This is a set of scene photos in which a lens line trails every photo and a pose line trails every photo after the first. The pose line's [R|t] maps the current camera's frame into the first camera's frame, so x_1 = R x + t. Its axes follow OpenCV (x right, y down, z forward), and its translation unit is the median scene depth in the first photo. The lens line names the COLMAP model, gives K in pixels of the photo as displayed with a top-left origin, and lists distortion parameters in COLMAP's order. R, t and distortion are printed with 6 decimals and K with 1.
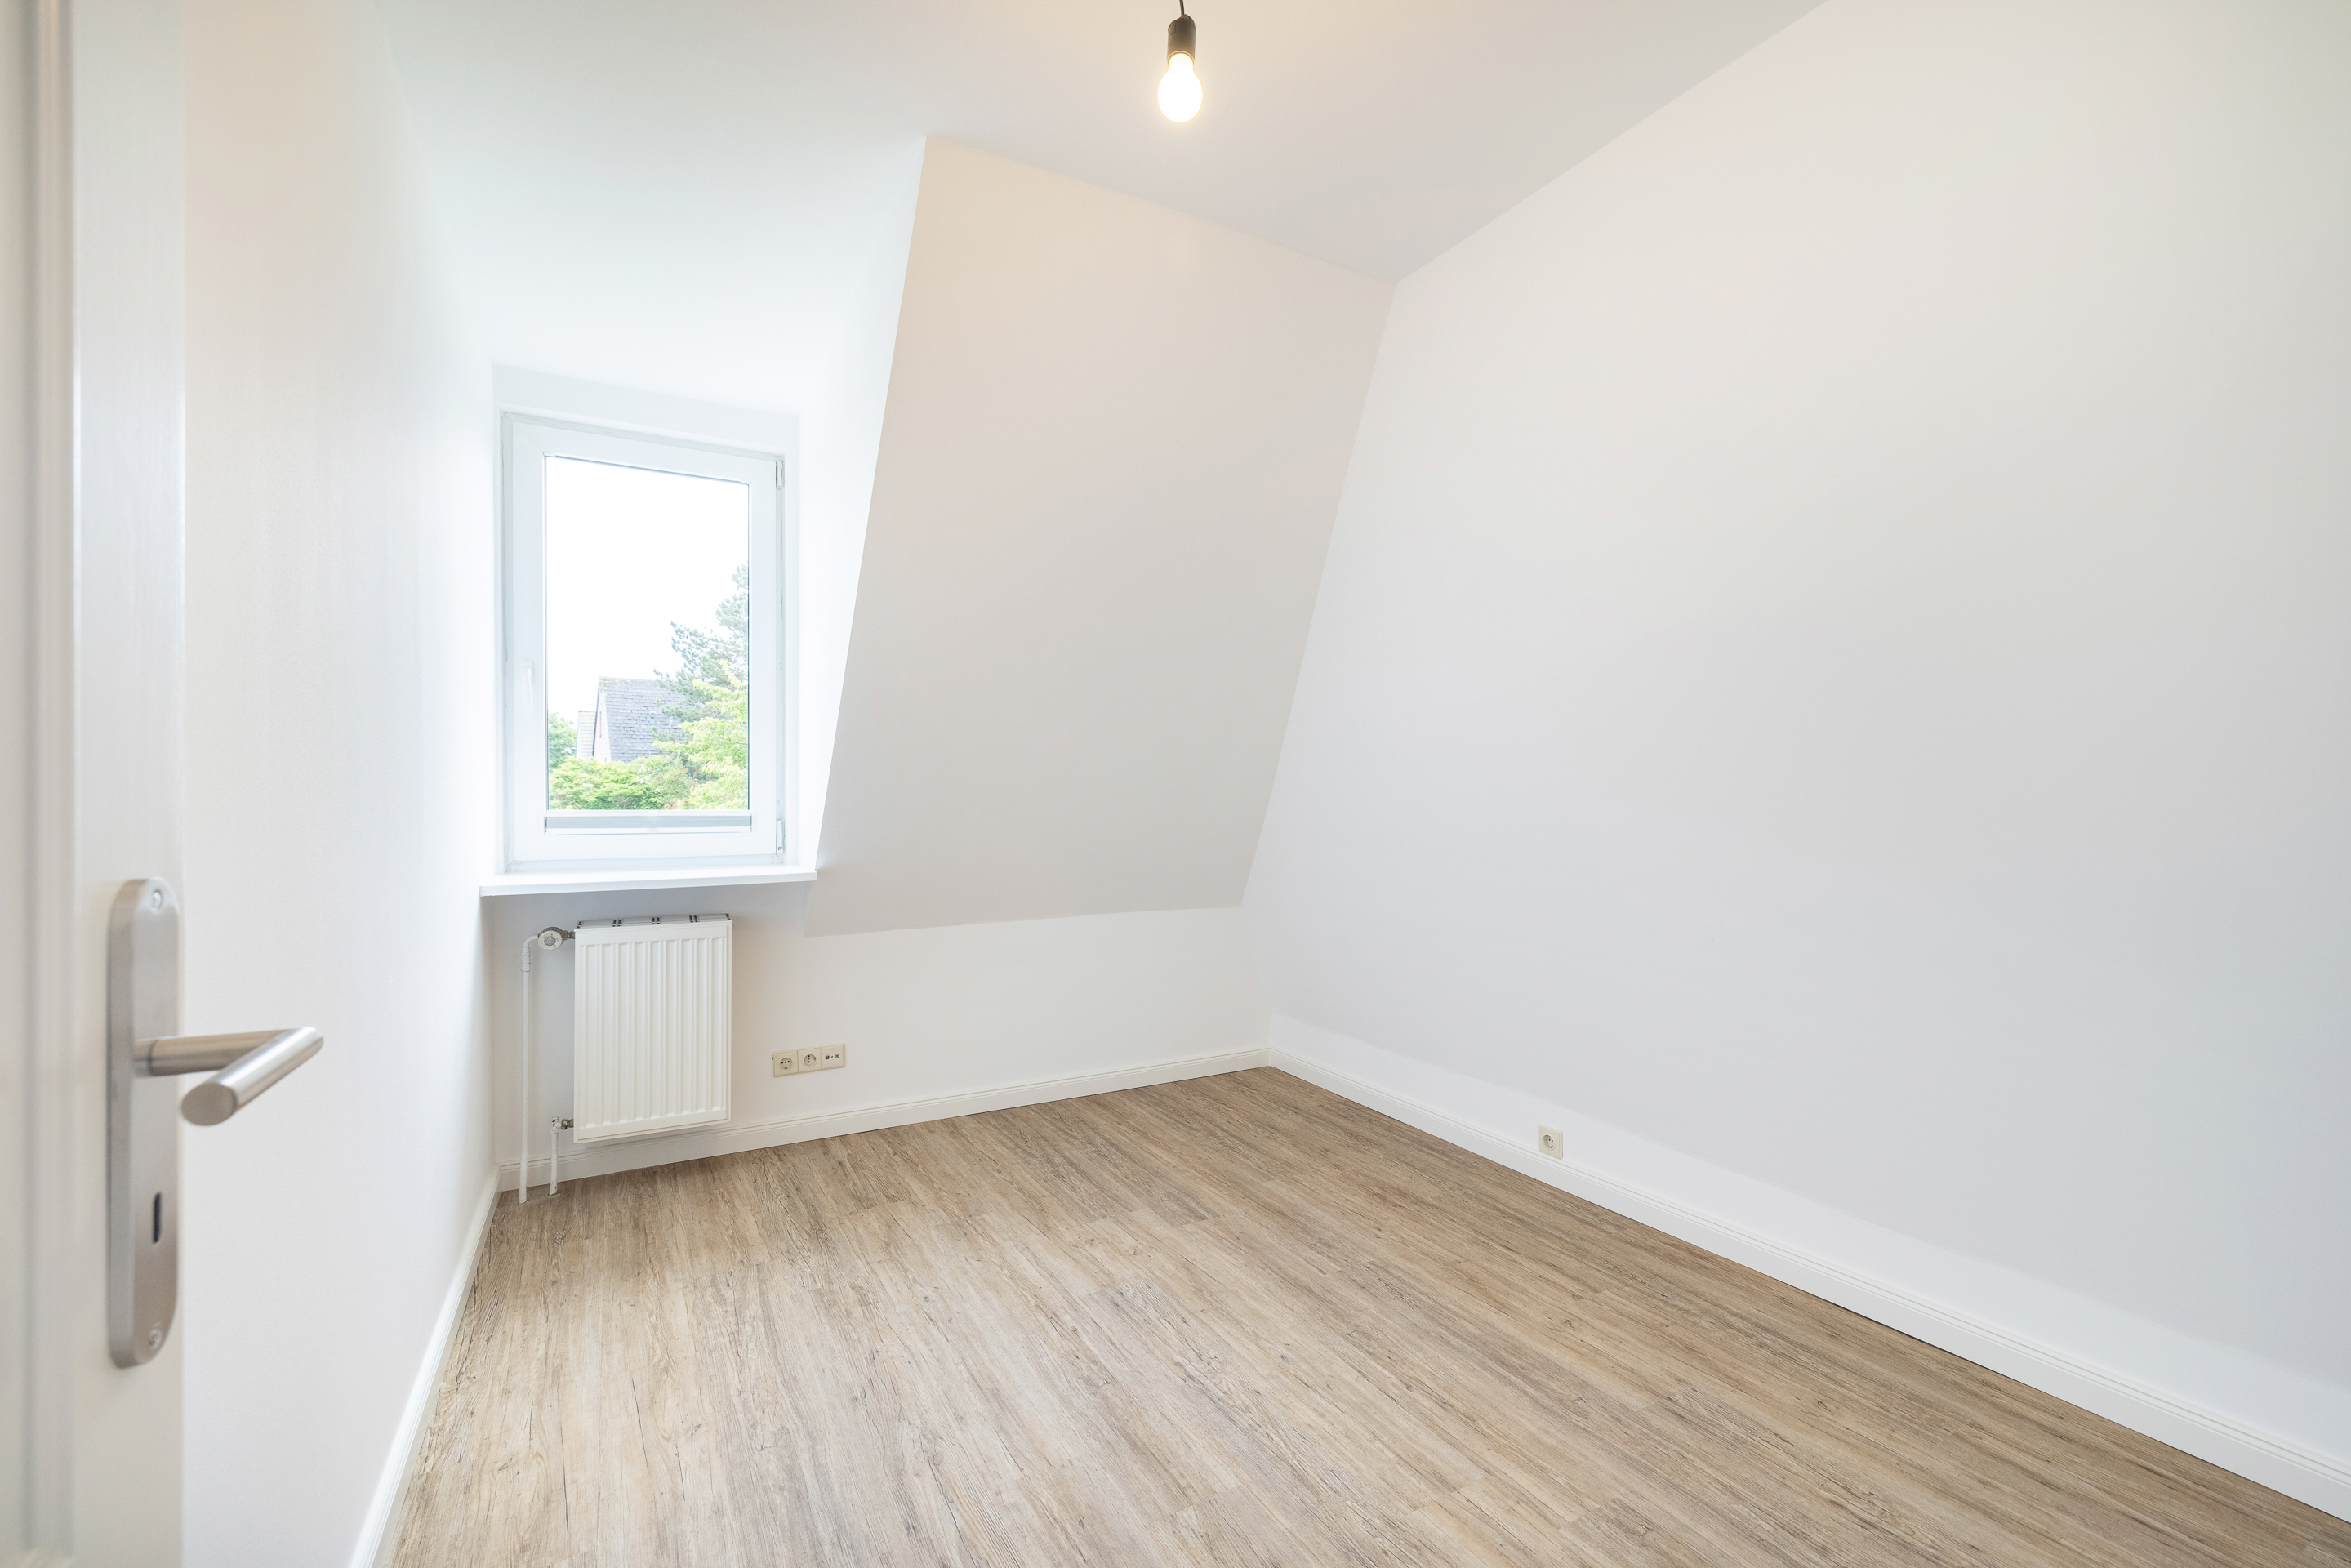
lens RADIAL K [[1002.1, 0, 1175.0], [0, 1002.1, 792.1], [0, 0, 1]] dist [0.004461, 0.000848]
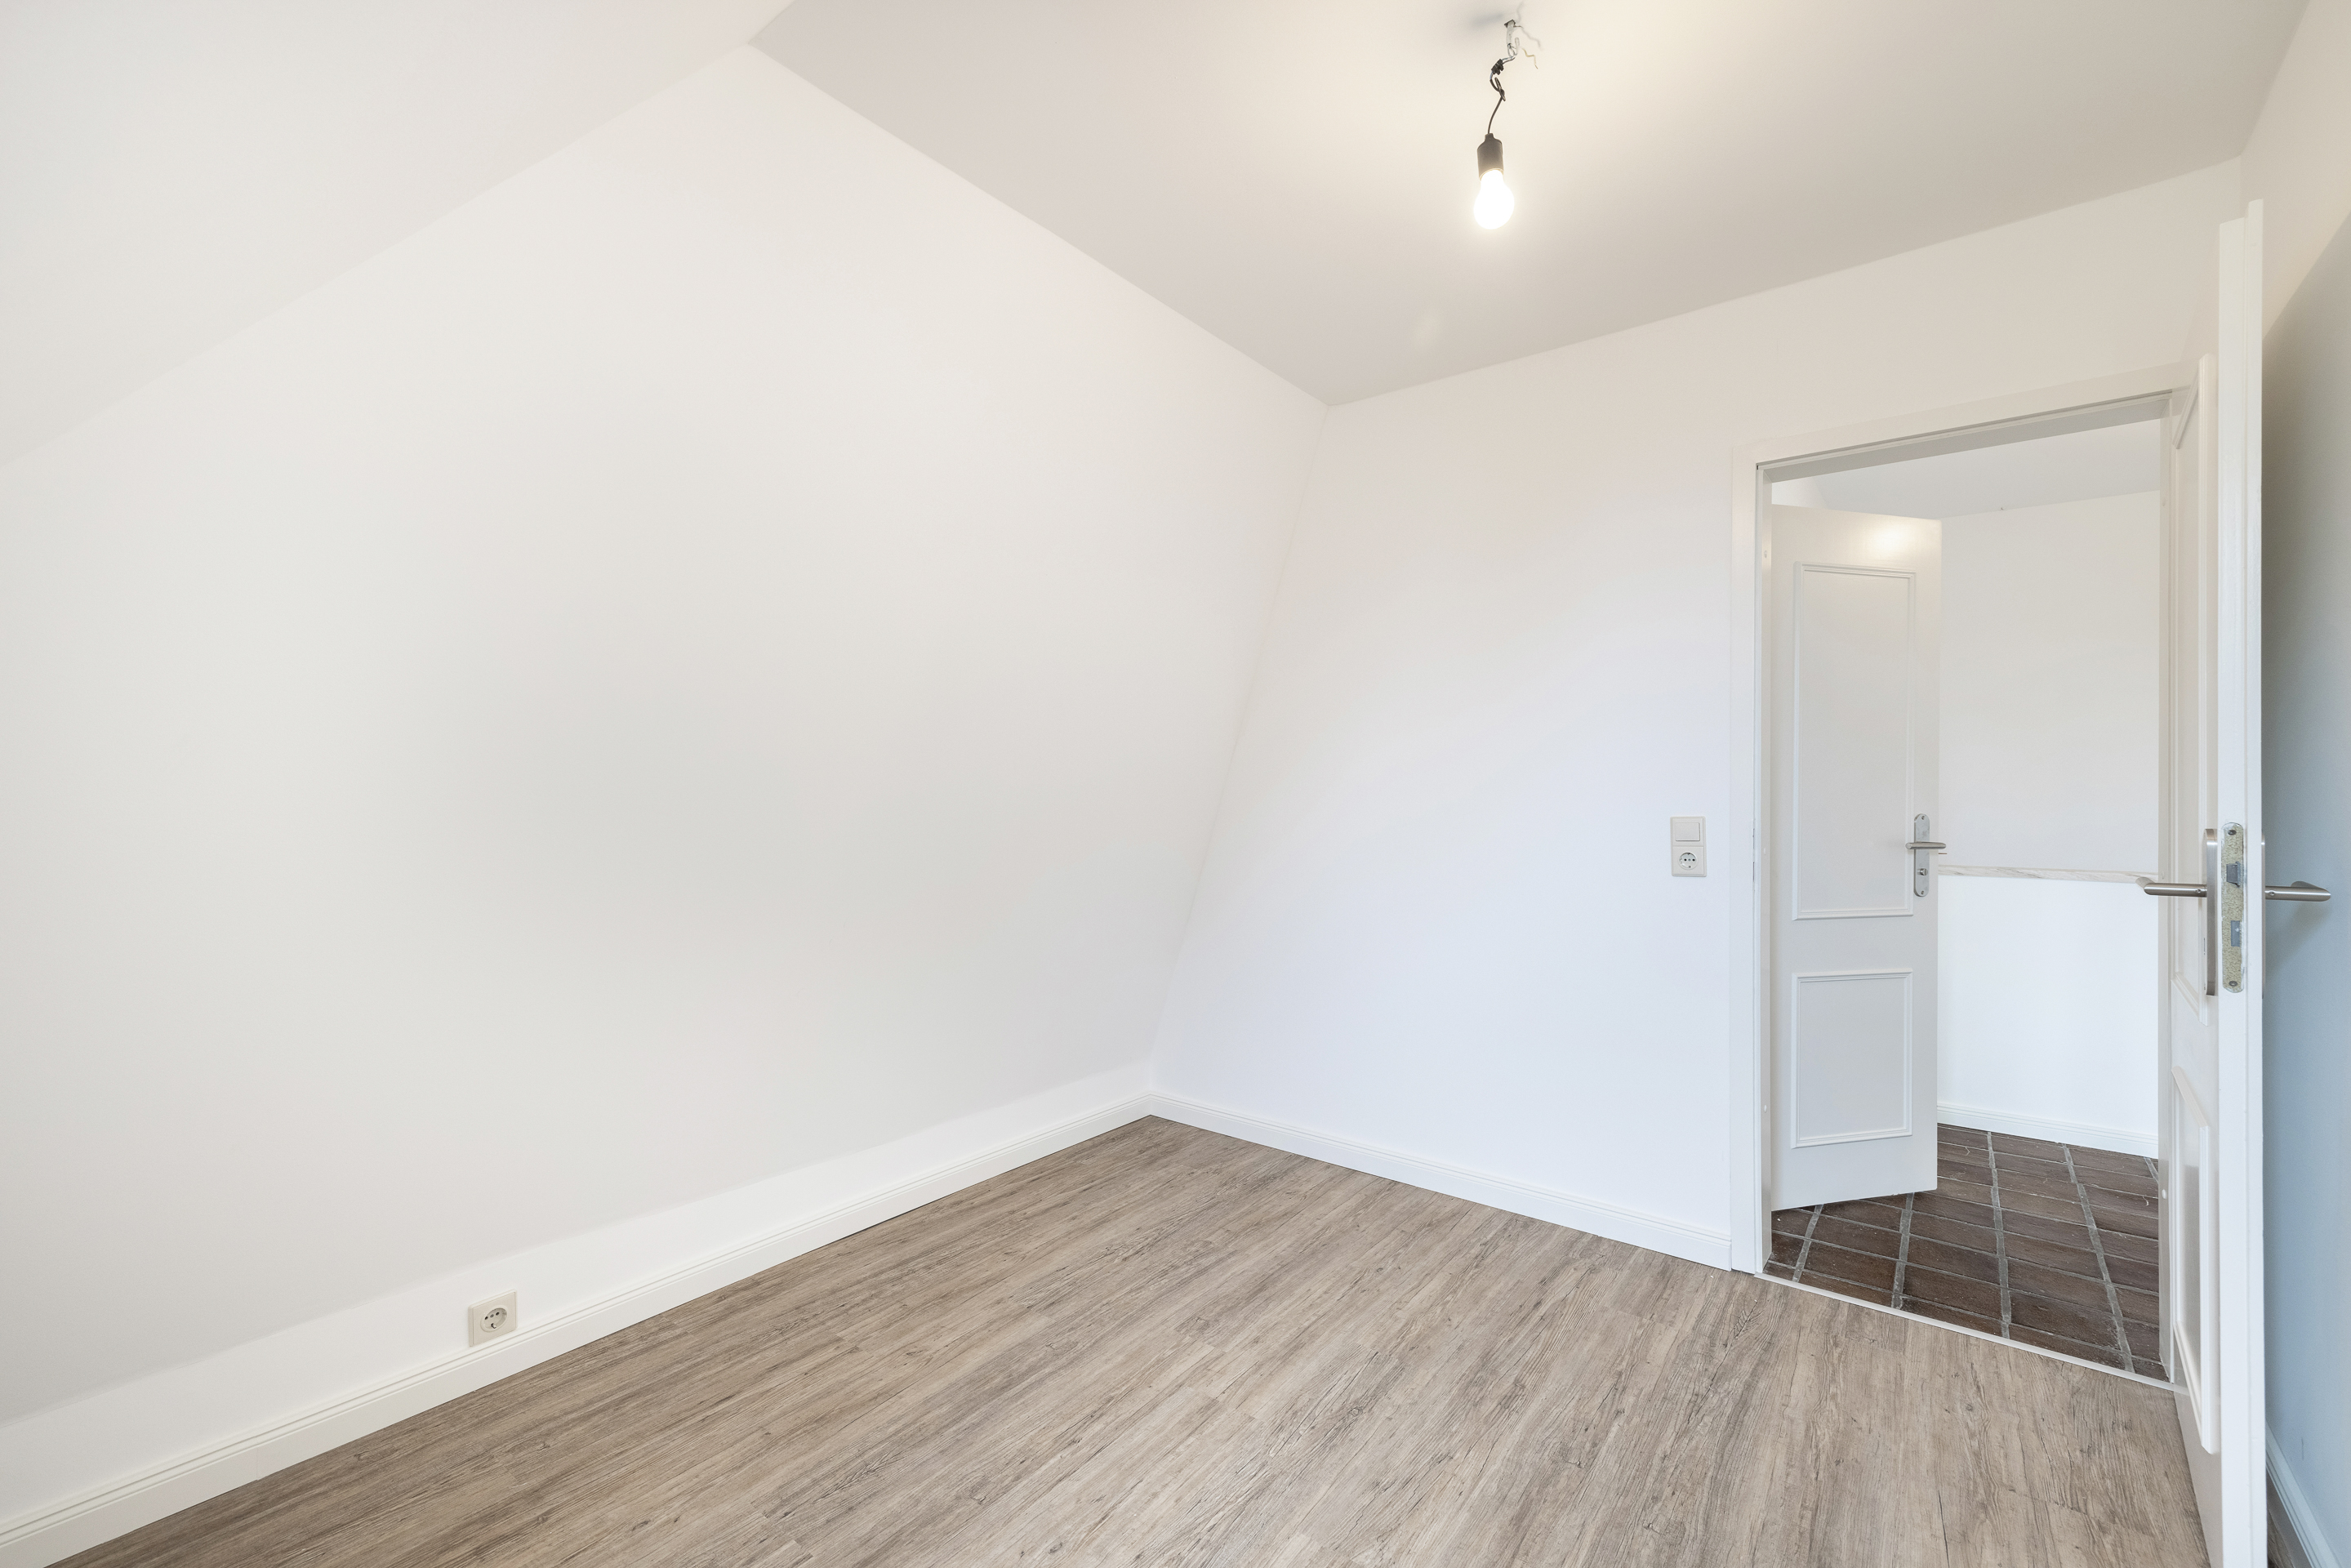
lens RADIAL K [[1002.1, 0, 1180.0], [0, 1002.1, 790.0], [0, 0, 1]] dist [0.004461, 0.000848]
pose [[-0.397902, 0.005134, 0.917414, -0.628684], [0.005753, 0.999979, -0.003101, -0.004980], [-0.917410, 0.004044, -0.397923, 1.218208]]
